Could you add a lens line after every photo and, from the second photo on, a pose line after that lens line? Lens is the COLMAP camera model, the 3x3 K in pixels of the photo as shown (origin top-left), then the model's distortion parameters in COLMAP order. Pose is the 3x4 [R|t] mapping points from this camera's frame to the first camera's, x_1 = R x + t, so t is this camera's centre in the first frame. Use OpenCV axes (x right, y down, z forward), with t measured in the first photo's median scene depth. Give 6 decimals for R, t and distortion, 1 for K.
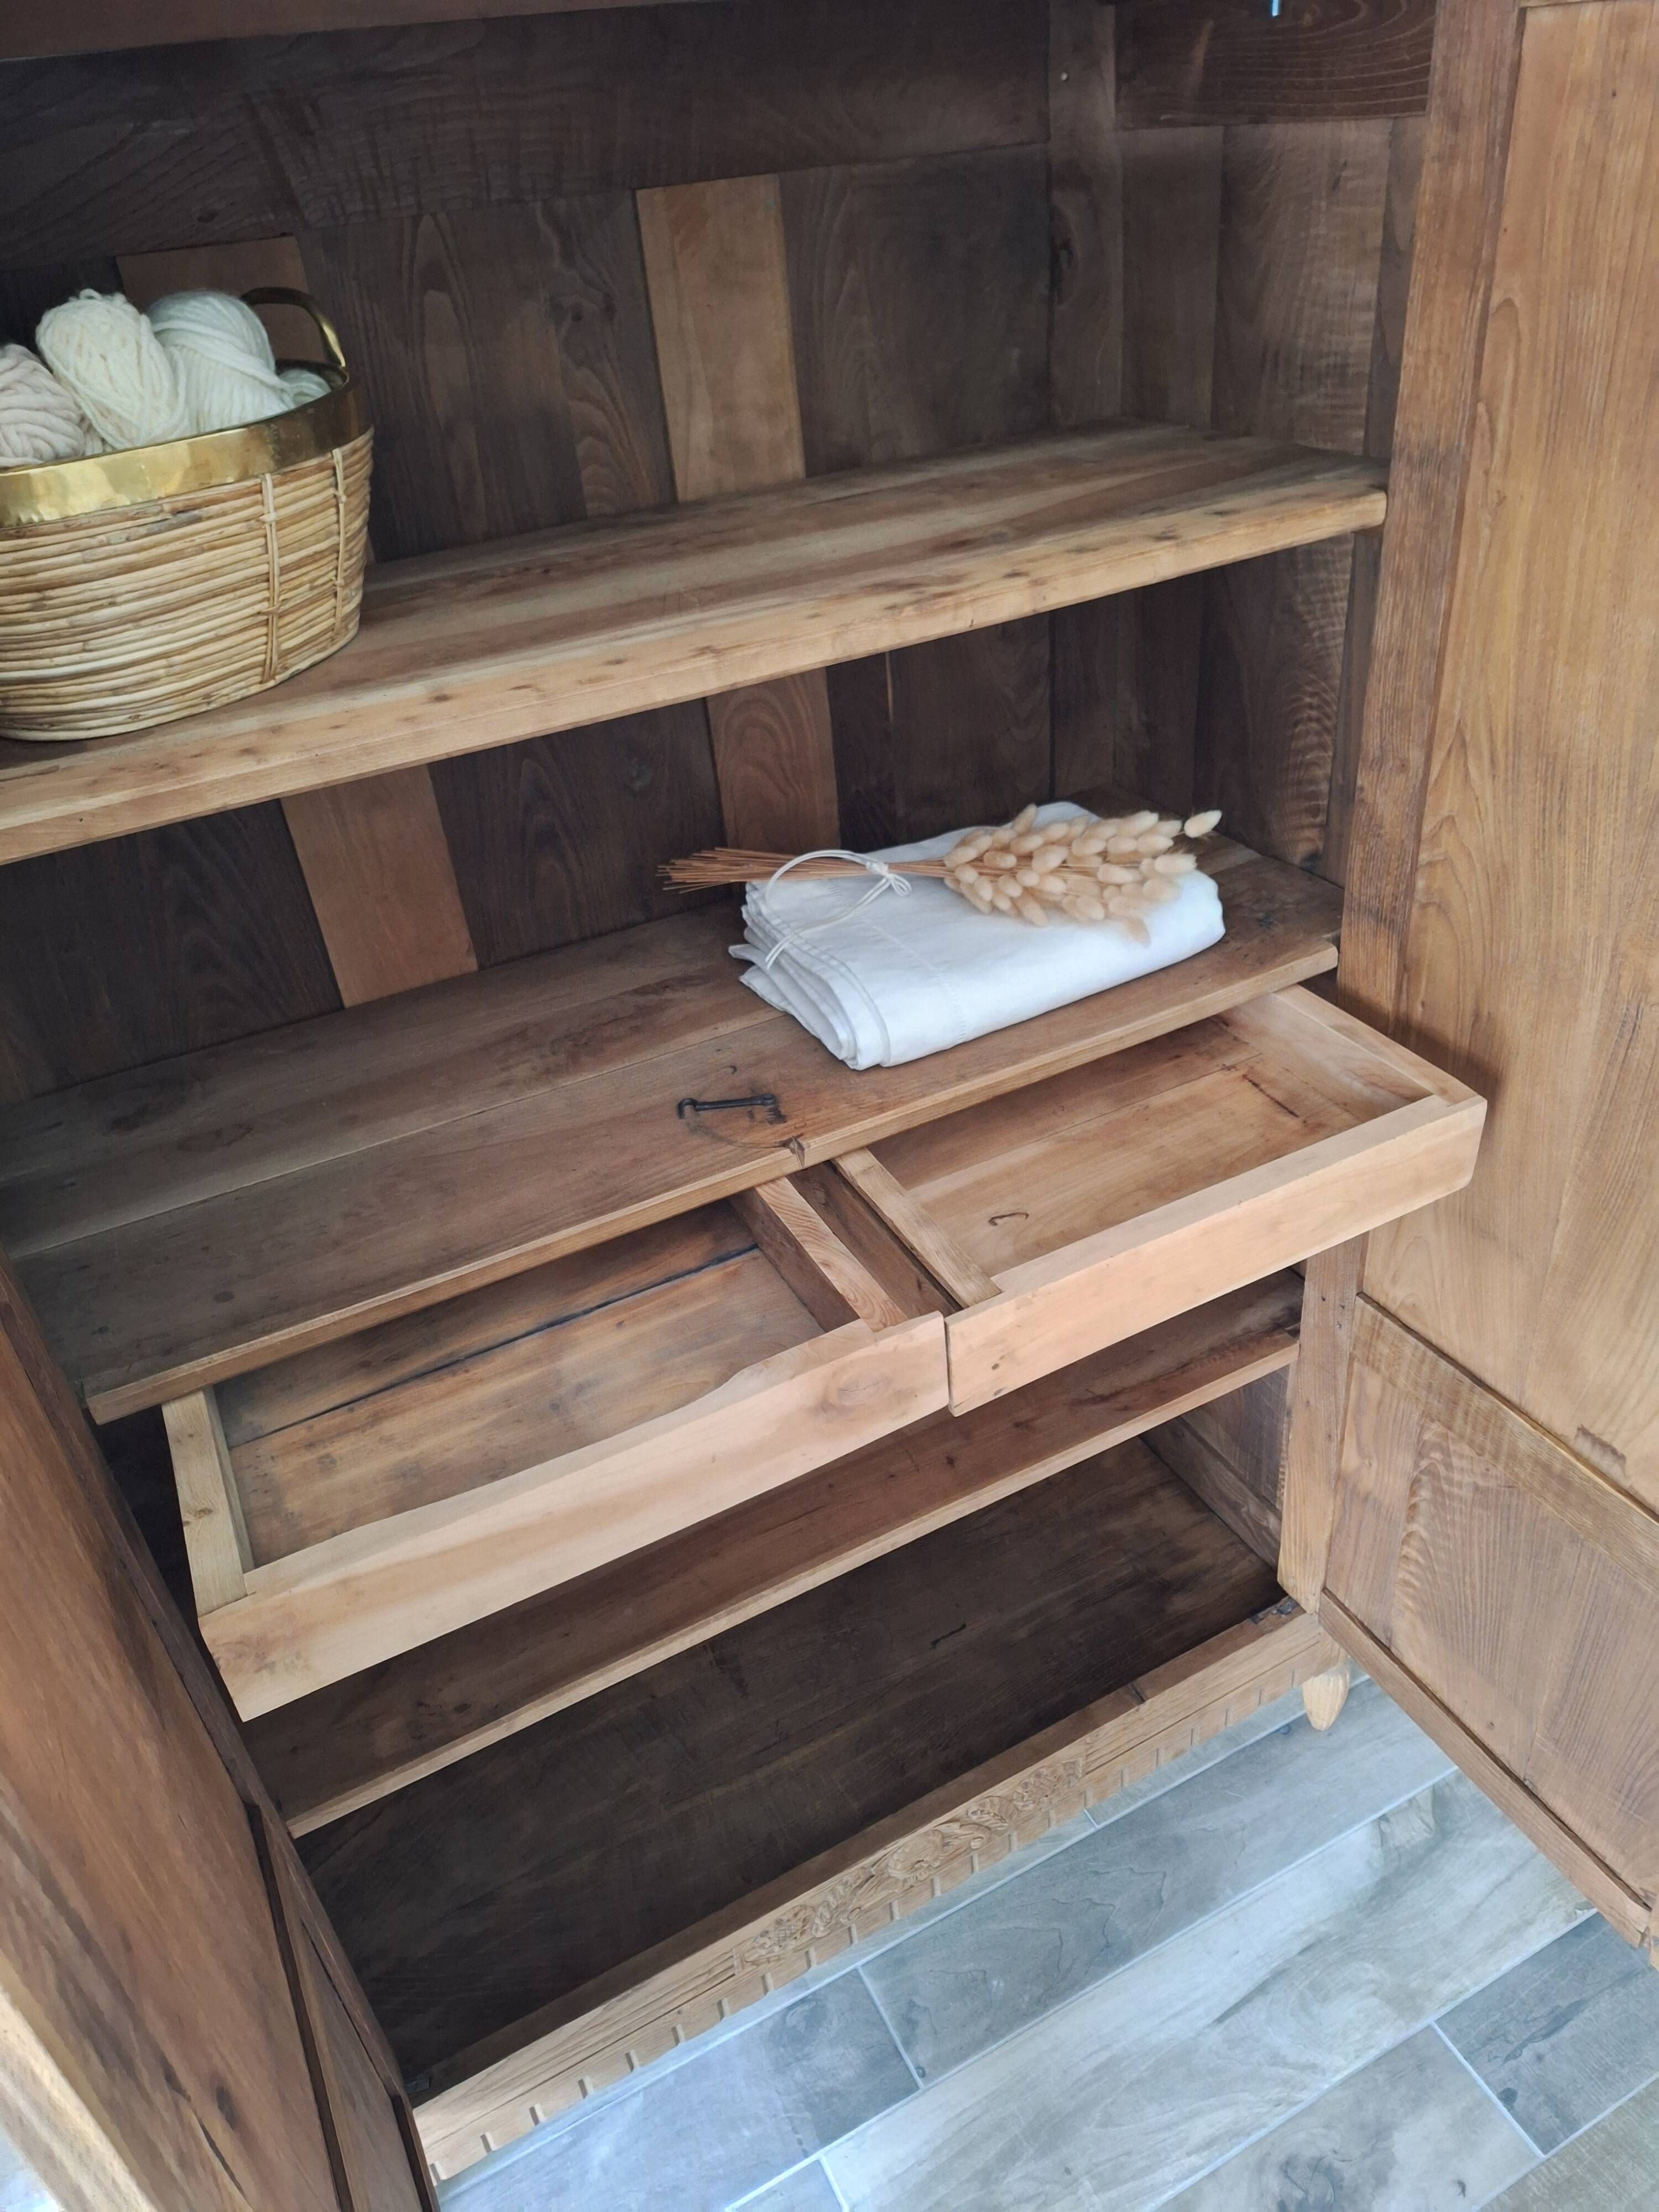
lens RADIAL K [[1539.0, 0, 836.9], [0, 1539.0, 1121.5], [0, 0, 1]] dist [0.082977, -0.097367]
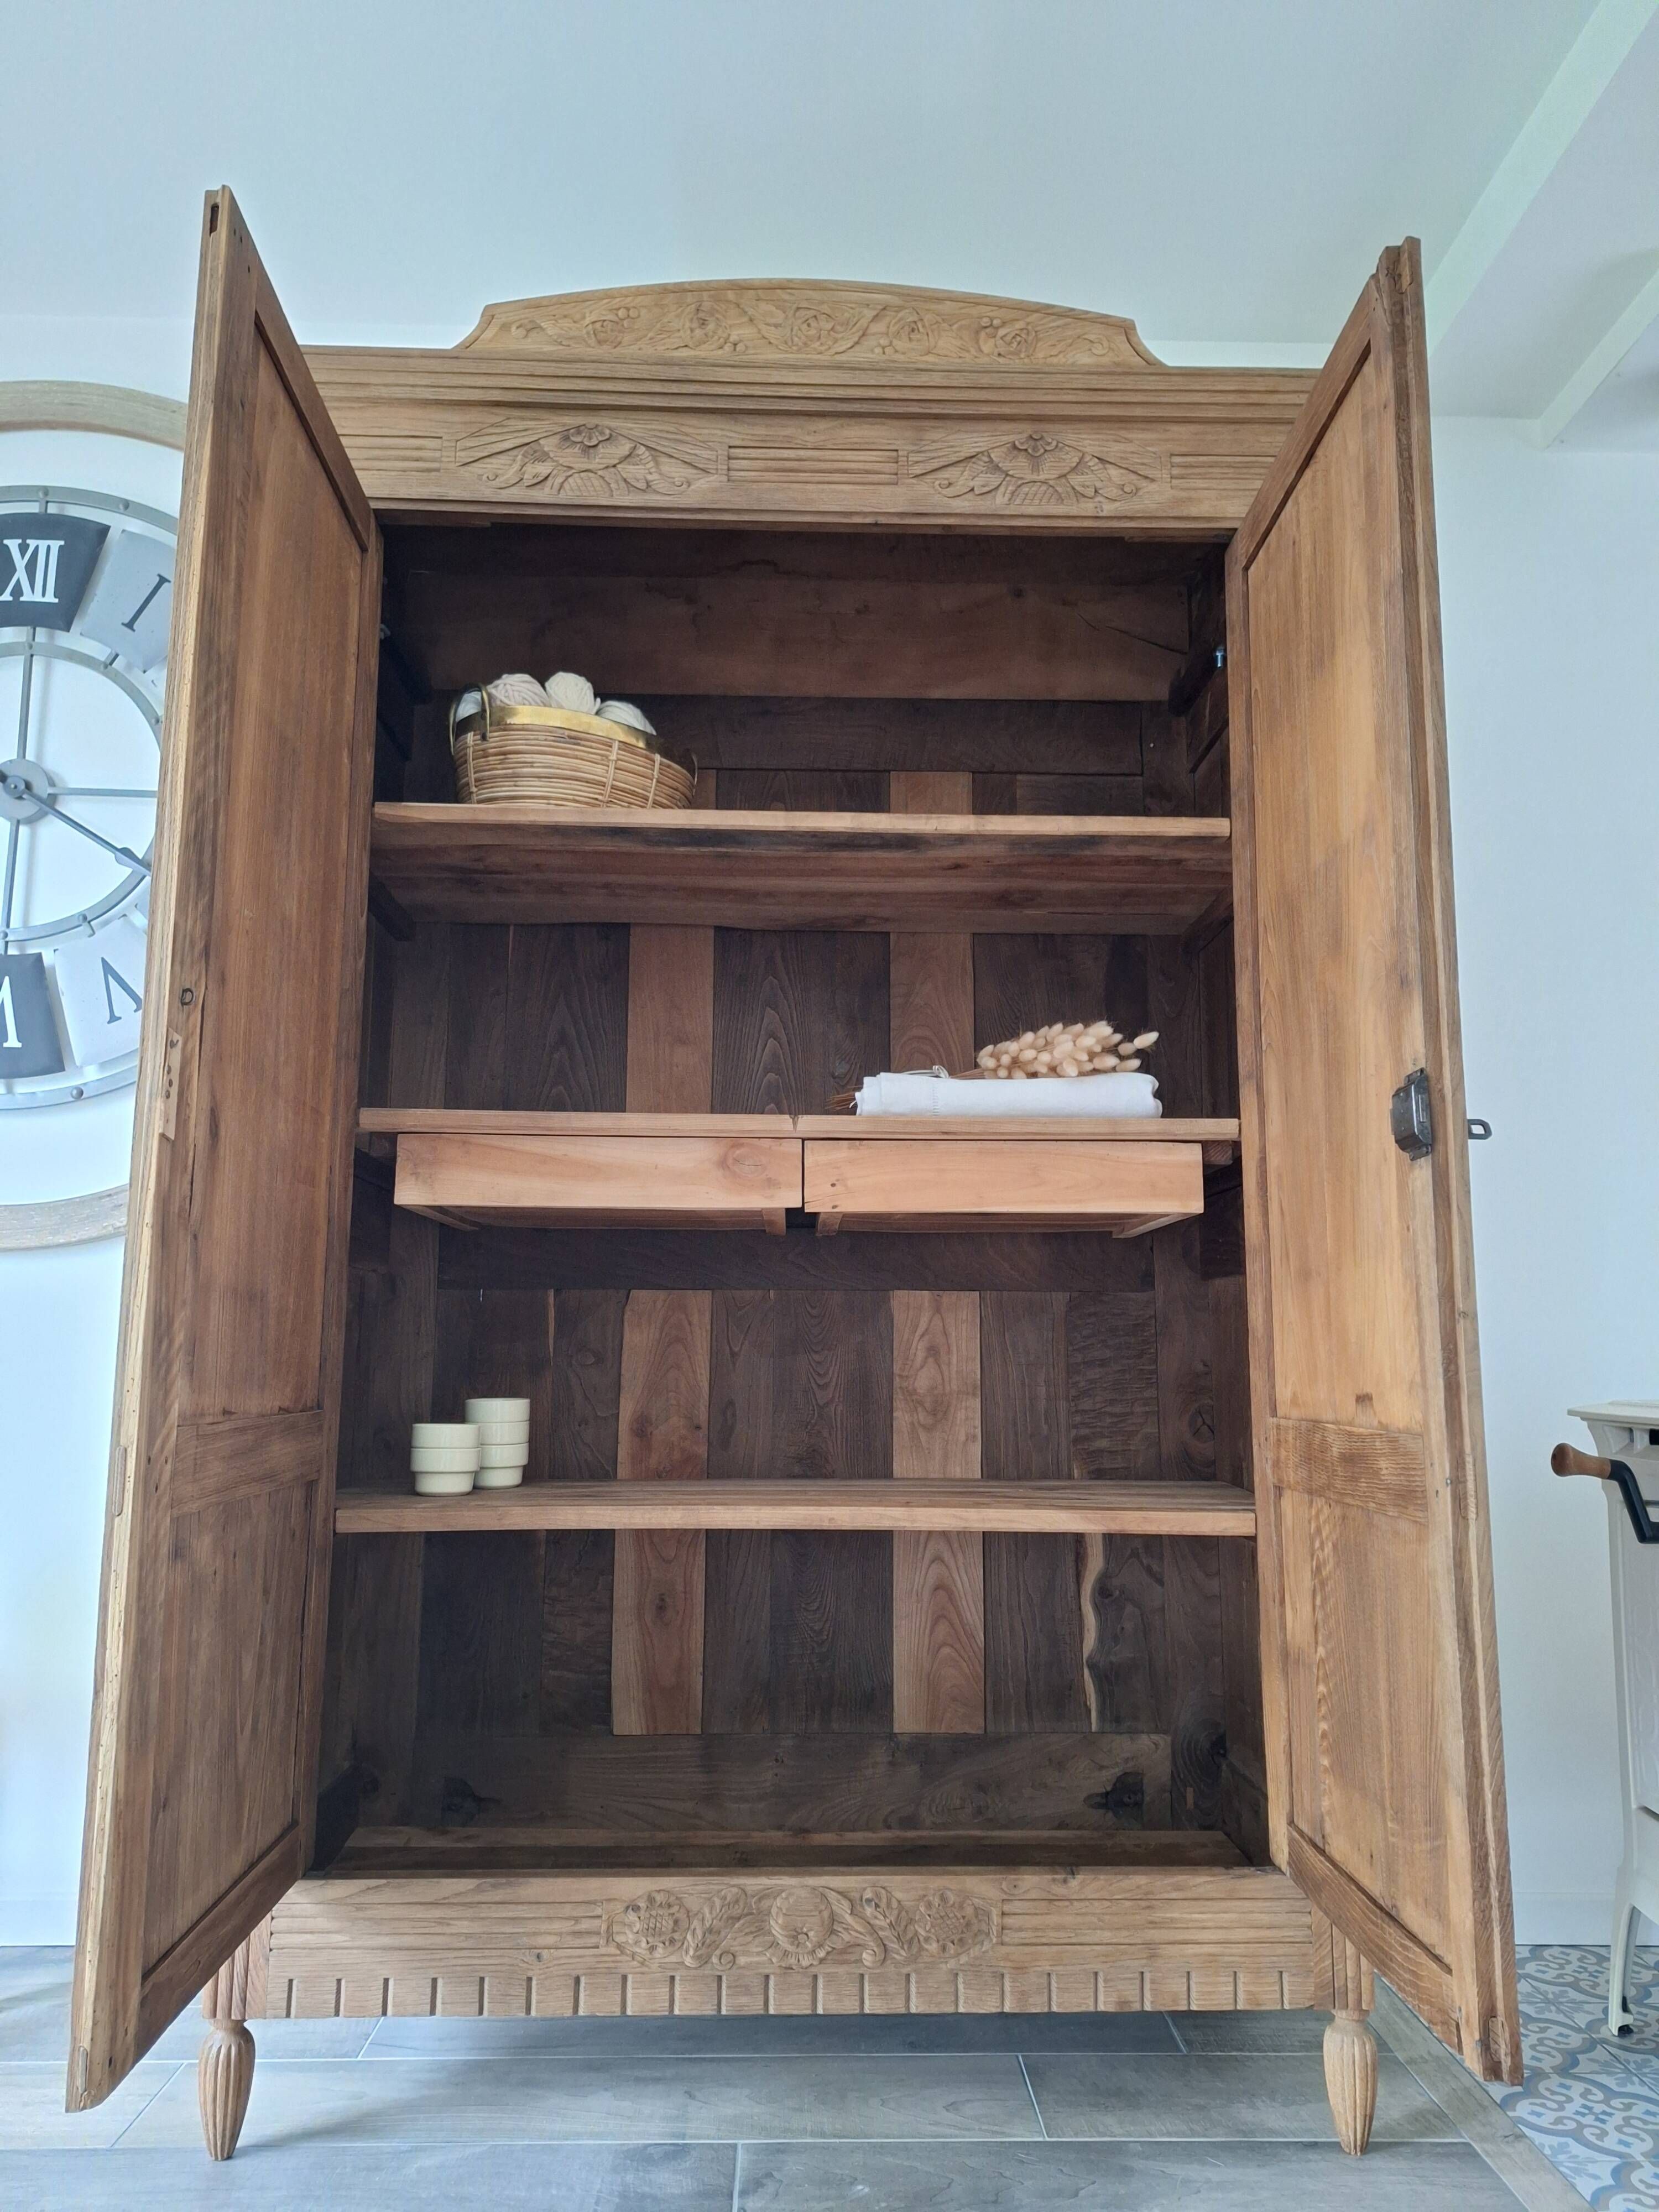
lens RADIAL K [[1539.0, 0, 836.8], [0, 1539.0, 1124.0], [0, 0, 1]] dist [0.082977, -0.097367]
pose [[0.897825, 0.024663, -0.439662, 0.593187], [-0.307550, 0.749687, -0.585988, 0.783633], [0.315157, 0.661332, 0.680673, -0.036515]]
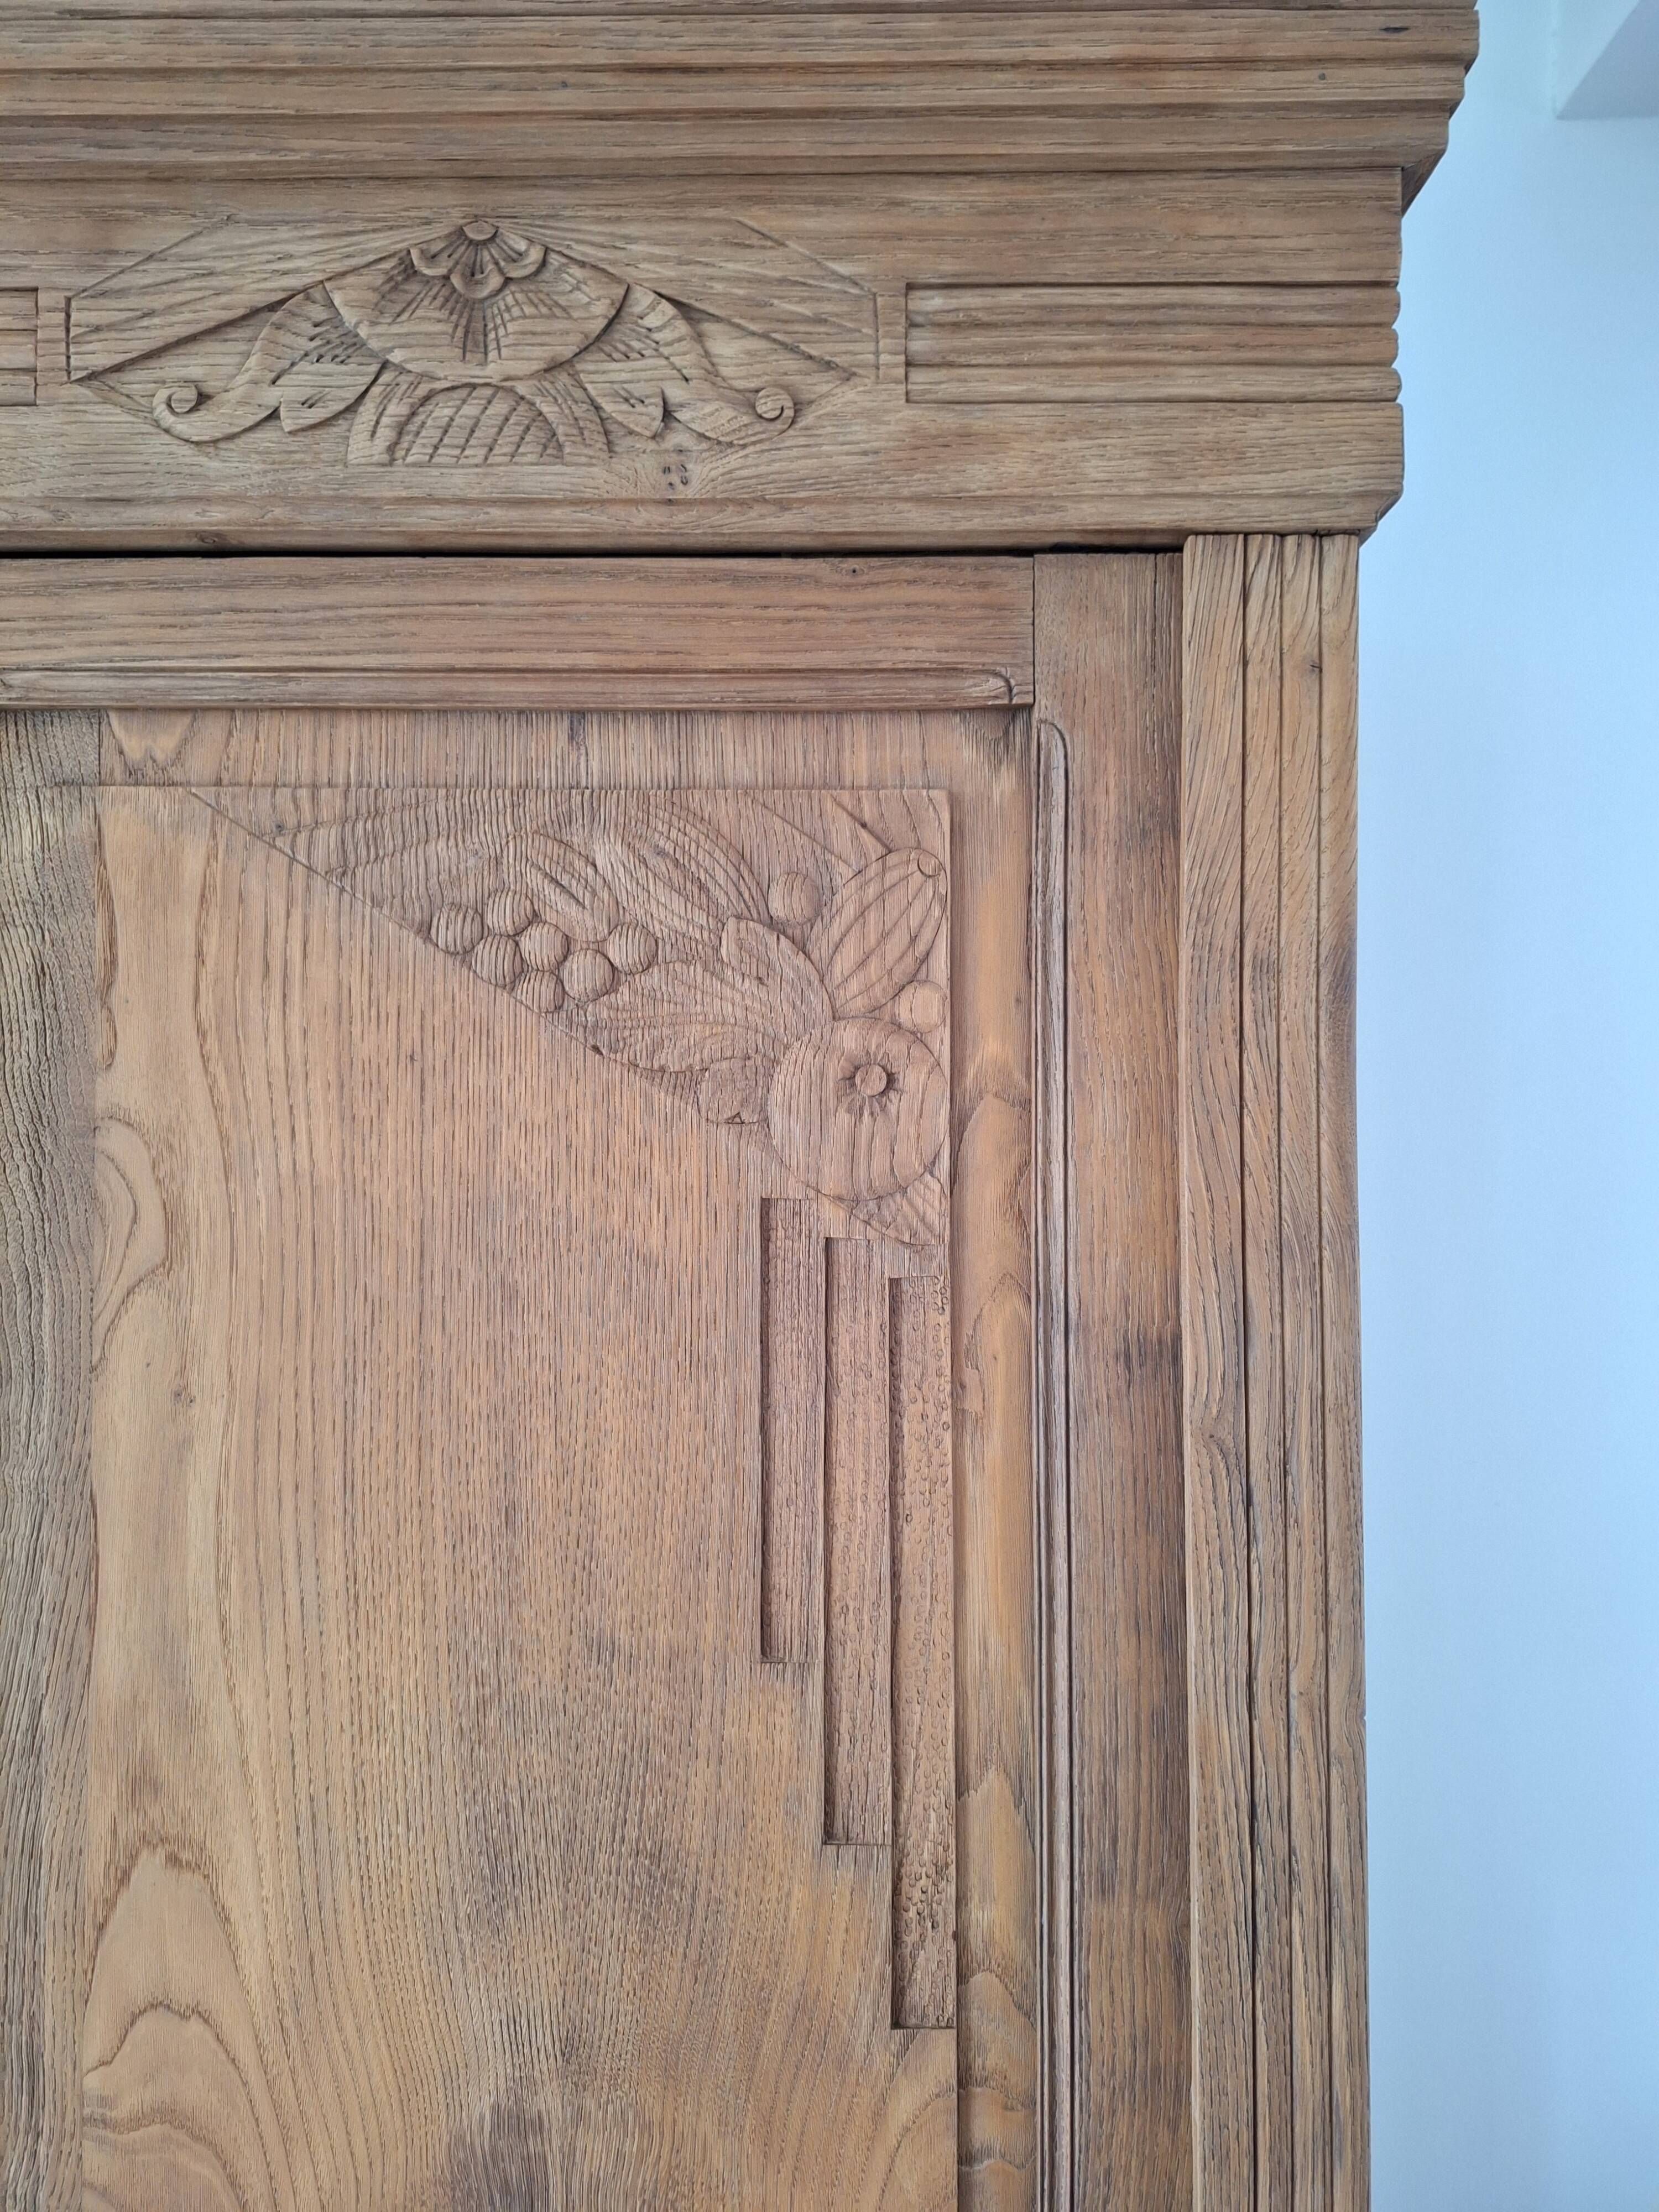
lens RADIAL K [[1539.0, 0, 818.0], [0, 1539.0, 1116.6], [0, 0, 1]] dist [0.082977, -0.097367]
pose [[0.884647, 0.077781, -0.459728, 0.431863], [-0.316207, 0.824684, -0.468945, -0.158330], [0.342656, 0.560220, 0.754149, 0.397941]]
